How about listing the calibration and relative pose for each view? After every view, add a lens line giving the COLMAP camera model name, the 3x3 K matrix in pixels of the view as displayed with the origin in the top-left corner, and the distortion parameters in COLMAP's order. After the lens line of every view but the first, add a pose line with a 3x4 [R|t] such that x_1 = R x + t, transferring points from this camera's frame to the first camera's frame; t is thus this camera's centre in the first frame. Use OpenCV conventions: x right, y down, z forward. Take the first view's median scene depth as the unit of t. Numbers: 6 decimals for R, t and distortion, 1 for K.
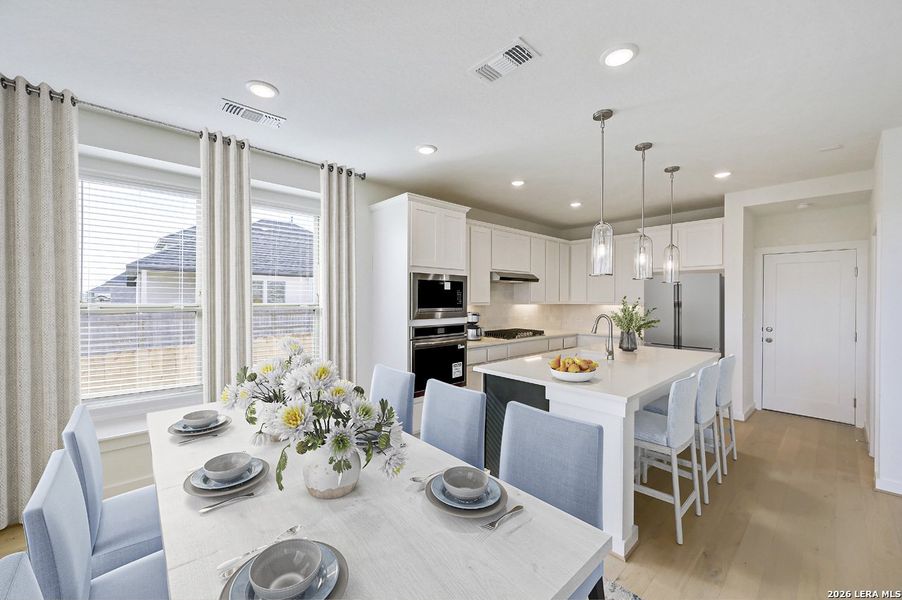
lens RADIAL K [[362.4, 0, 447.8], [0, 362.4, 296.2], [0, 0, 1]] dist [0.000444, 0.000037]
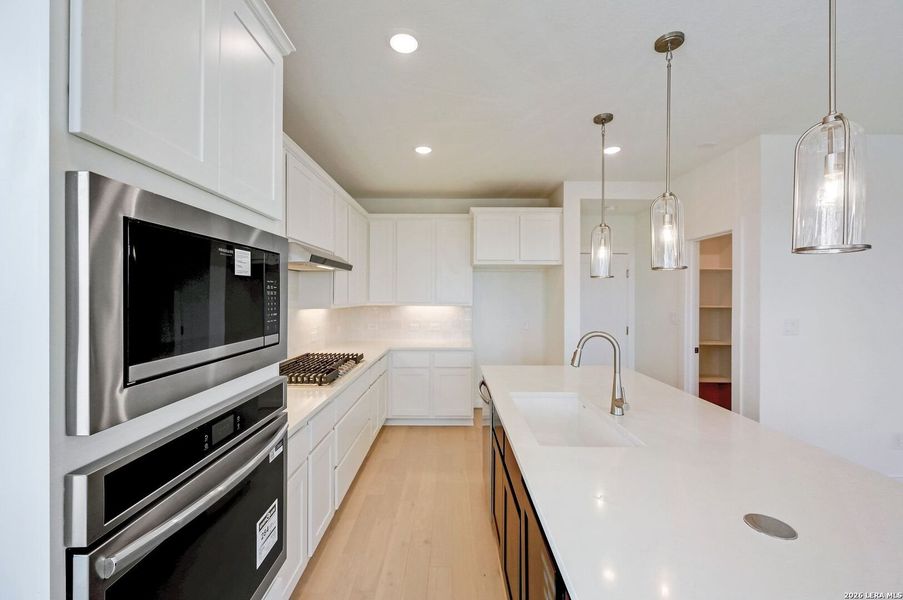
lens RADIAL K [[362.8, 0, 448.3], [0, 362.8, 296.2], [0, 0, 1]] dist [0.000444, 0.000037]
pose [[0.688812, -0.003006, 0.724934, -0.093784], [-0.005720, 0.999938, 0.009581, -0.006066], [-0.724918, -0.010746, 0.688752, 0.667484]]
